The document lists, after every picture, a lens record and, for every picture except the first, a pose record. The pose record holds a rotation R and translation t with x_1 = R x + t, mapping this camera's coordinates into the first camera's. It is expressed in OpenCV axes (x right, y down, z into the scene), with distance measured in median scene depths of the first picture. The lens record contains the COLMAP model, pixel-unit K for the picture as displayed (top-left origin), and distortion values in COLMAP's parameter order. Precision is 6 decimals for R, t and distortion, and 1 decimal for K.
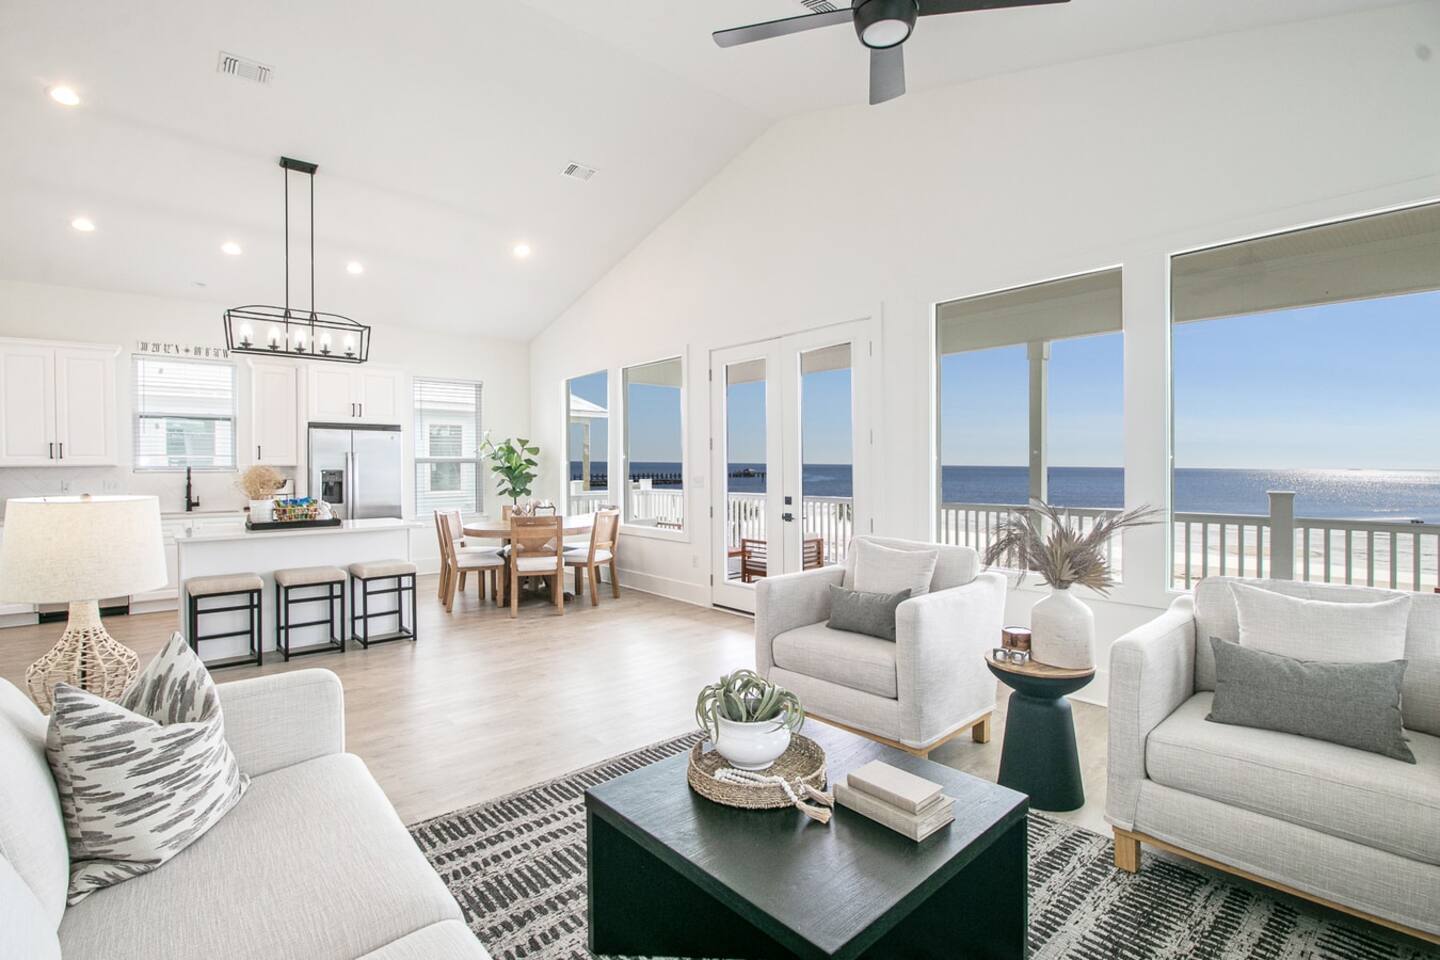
lens RADIAL K [[678.1, 0, 722.2], [0, 678.1, 471.8], [0, 0, 1]] dist [0.004230, 0.000114]
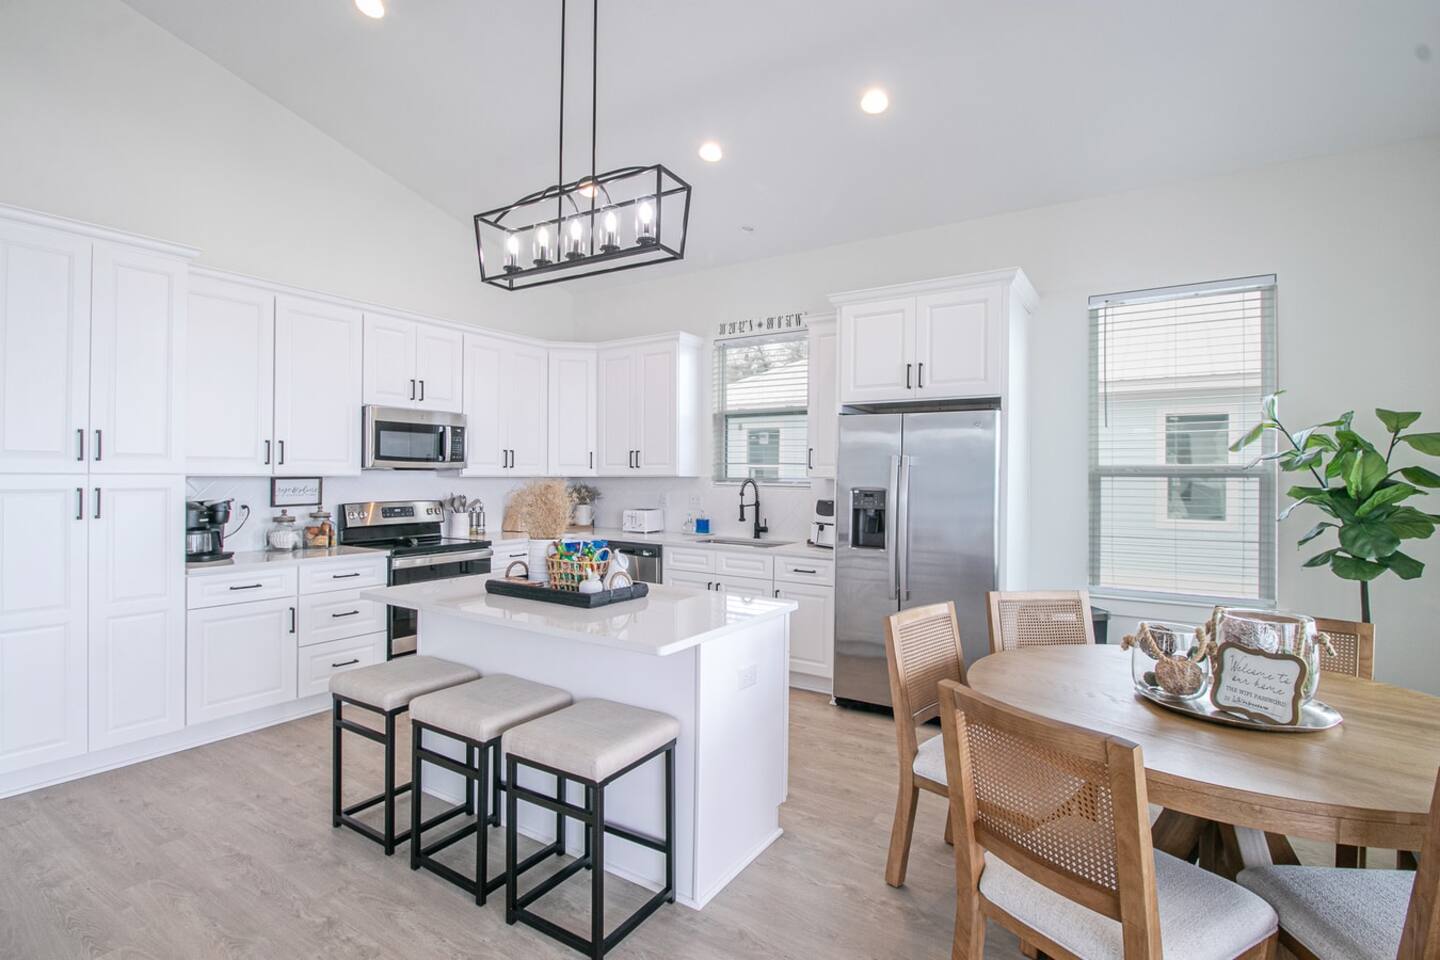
lens RADIAL K [[678.1, 0, 722.9], [0, 678.1, 475.4], [0, 0, 1]] dist [0.004230, 0.000114]
pose [[0.275564, 0.005941, -0.961264, -0.071358], [-0.019549, 0.999809, 0.000575, -0.010755], [0.961084, 0.018633, 0.275628, 0.727165]]
